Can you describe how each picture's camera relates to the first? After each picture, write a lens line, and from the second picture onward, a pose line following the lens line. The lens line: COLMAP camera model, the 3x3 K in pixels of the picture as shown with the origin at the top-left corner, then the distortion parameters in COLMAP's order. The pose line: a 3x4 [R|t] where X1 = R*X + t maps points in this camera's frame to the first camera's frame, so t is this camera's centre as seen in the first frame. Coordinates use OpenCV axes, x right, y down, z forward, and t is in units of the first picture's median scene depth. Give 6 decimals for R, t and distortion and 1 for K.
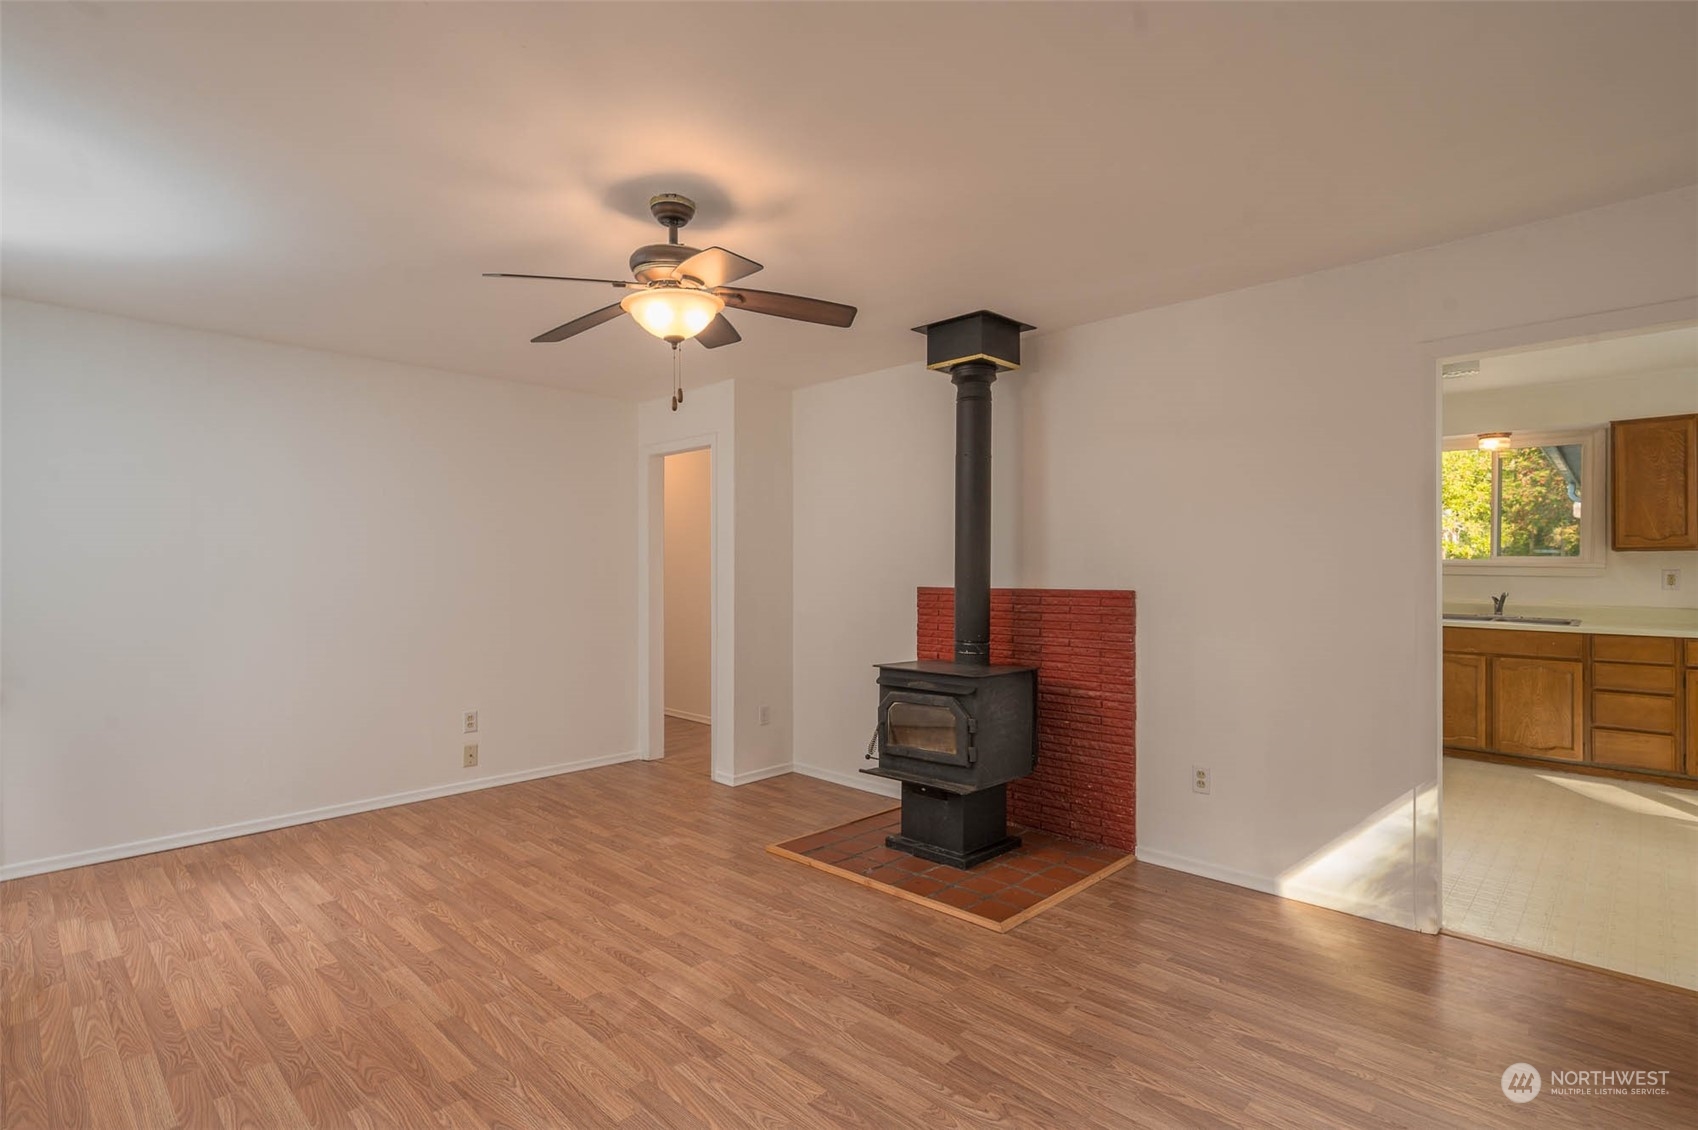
lens RADIAL K [[828.3, 0, 896.7], [0, 828.3, 560.6], [0, 0, 1]] dist [-0.000565, 0.000221]
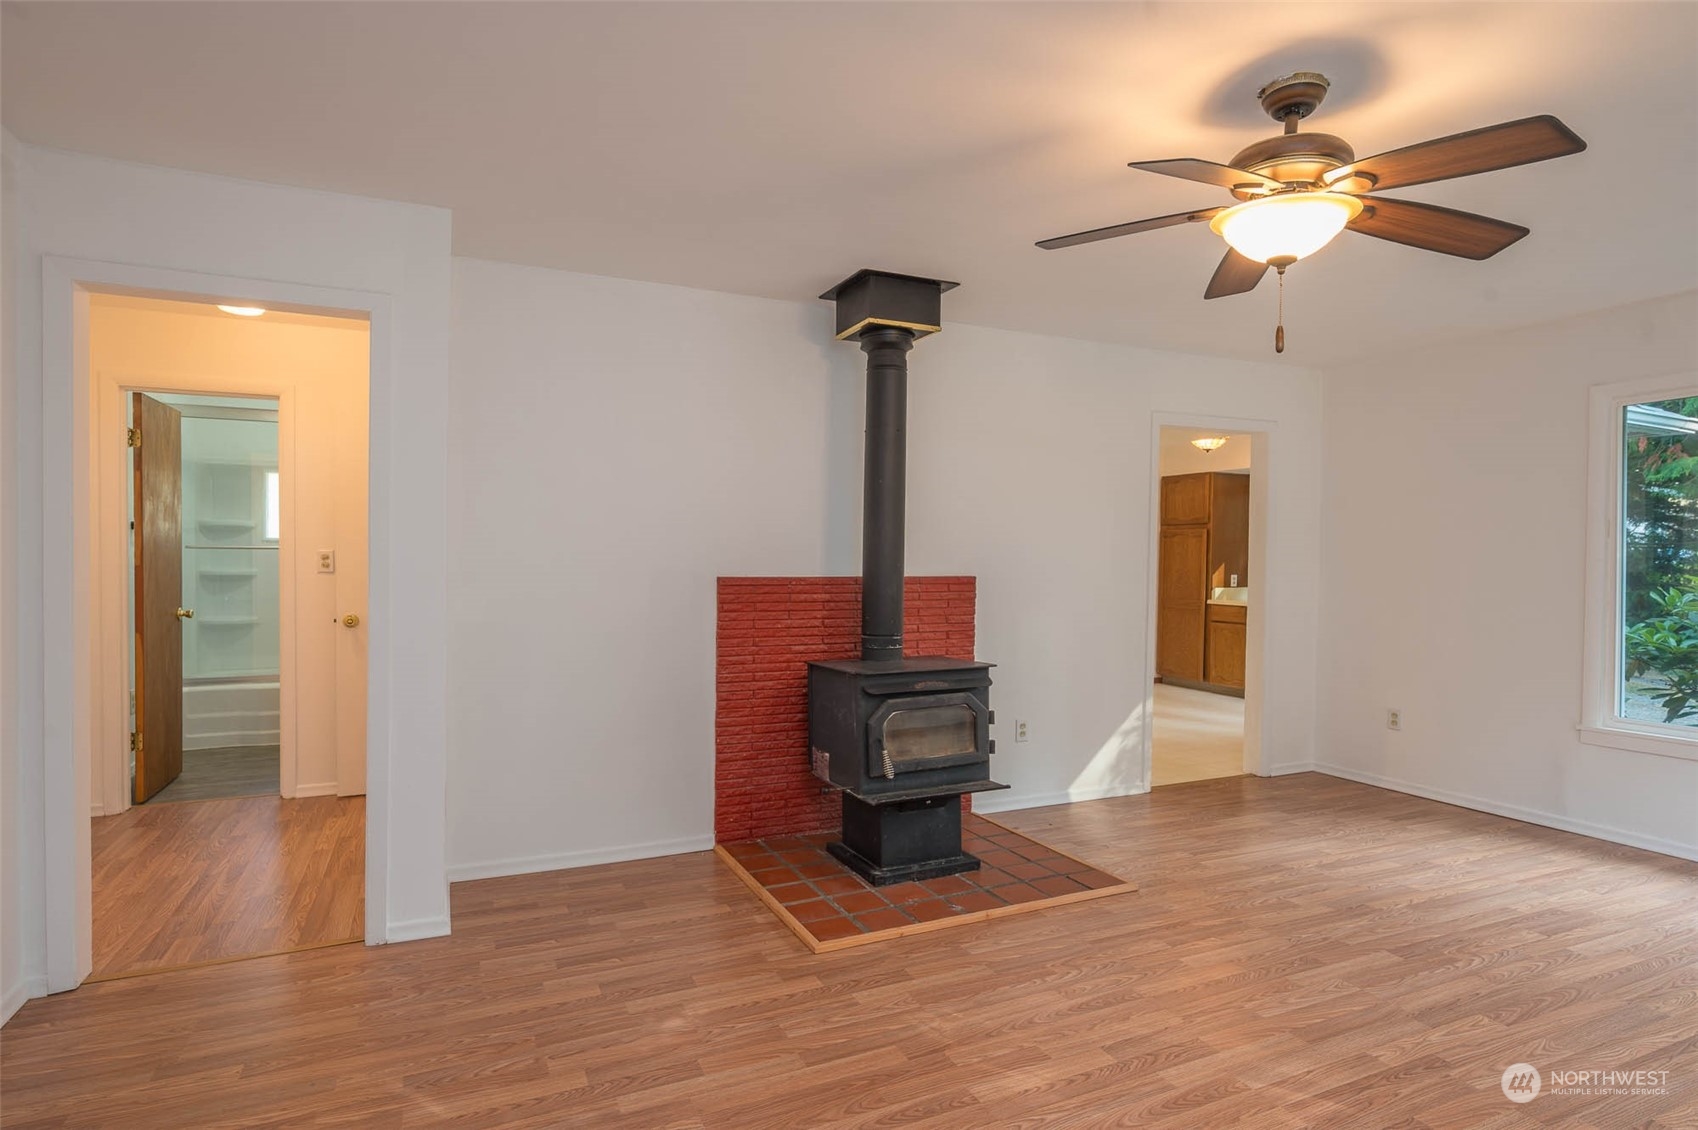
lens RADIAL K [[831.3, 0, 757.9], [0, 831.3, 574.9], [0, 0, 1]] dist [0.000383, -0.000021]
pose [[0.432604, -0.012231, 0.901501, -0.954277], [-0.014024, 0.999696, 0.020293, 0.018066], [-0.901475, -0.021421, 0.432301, 0.879213]]
